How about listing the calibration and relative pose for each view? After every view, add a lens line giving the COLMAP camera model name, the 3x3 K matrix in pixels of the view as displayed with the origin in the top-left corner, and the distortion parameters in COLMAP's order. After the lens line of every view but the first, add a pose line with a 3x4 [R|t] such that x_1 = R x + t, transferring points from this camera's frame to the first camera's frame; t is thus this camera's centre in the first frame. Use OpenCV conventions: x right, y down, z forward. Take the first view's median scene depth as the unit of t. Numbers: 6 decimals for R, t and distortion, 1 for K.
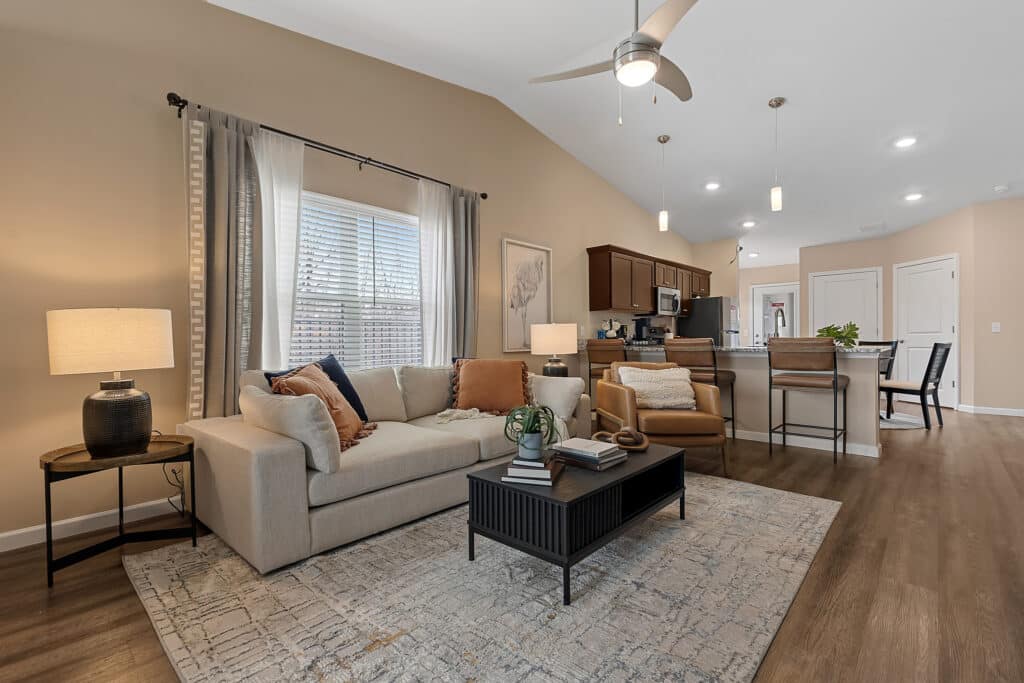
lens RADIAL K [[470.9, 0, 499.9], [0, 470.9, 345.4], [0, 0, 1]] dist [0.005218, -0.000688]
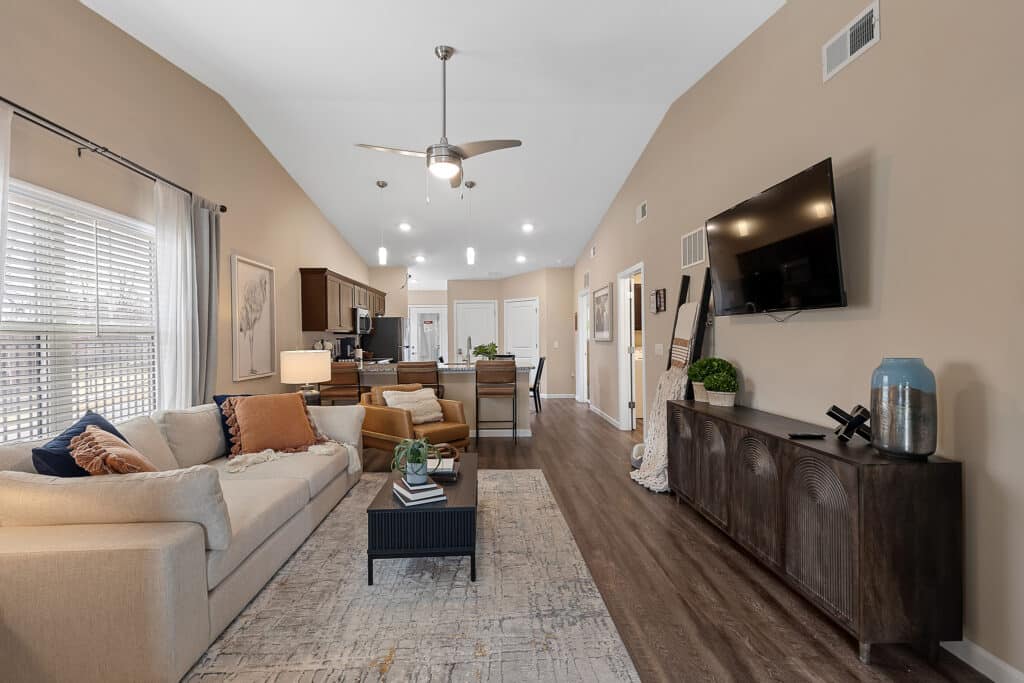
lens RADIAL K [[470.9, 0, 517.8], [0, 470.9, 340.2], [0, 0, 1]] dist [0.005218, -0.000688]
pose [[0.682167, 0.000744, 0.731196, -0.377472], [0.007528, 0.999939, -0.008040, -0.069672], [-0.731158, 0.010989, 0.682120, -0.021710]]
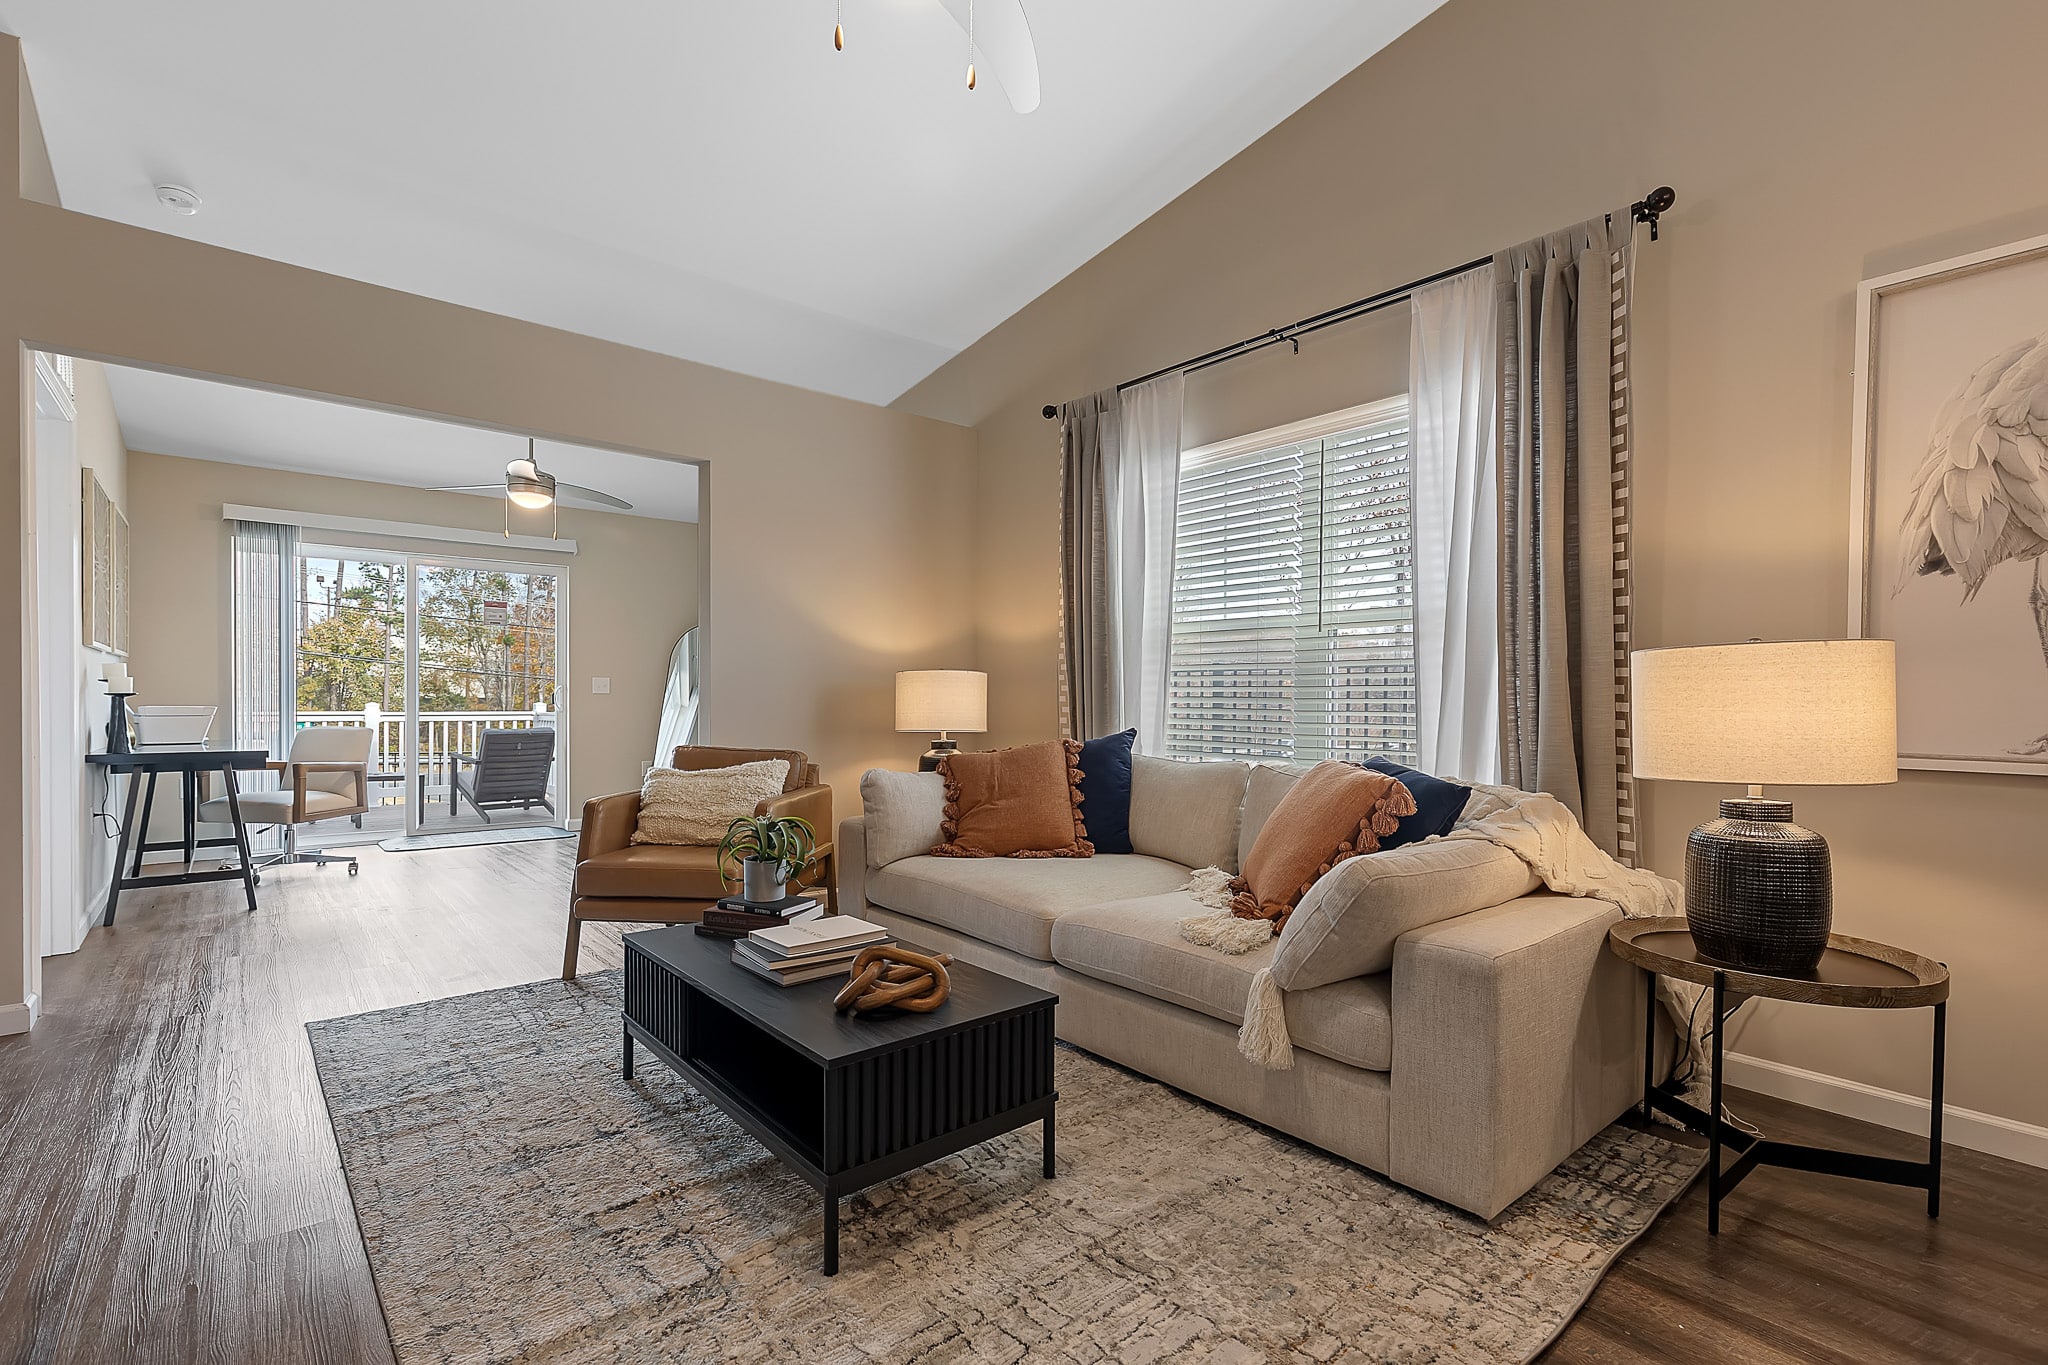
lens RADIAL K [[941.8, 0, 1040.8], [0, 941.8, 707.1], [0, 0, 1]] dist [0.005218, -0.000688]
pose [[-0.111016, 0.018169, -0.993652, 0.710525], [-0.014842, 0.999691, 0.019937, -0.025290], [0.993708, 0.016961, -0.110712, 0.863832]]
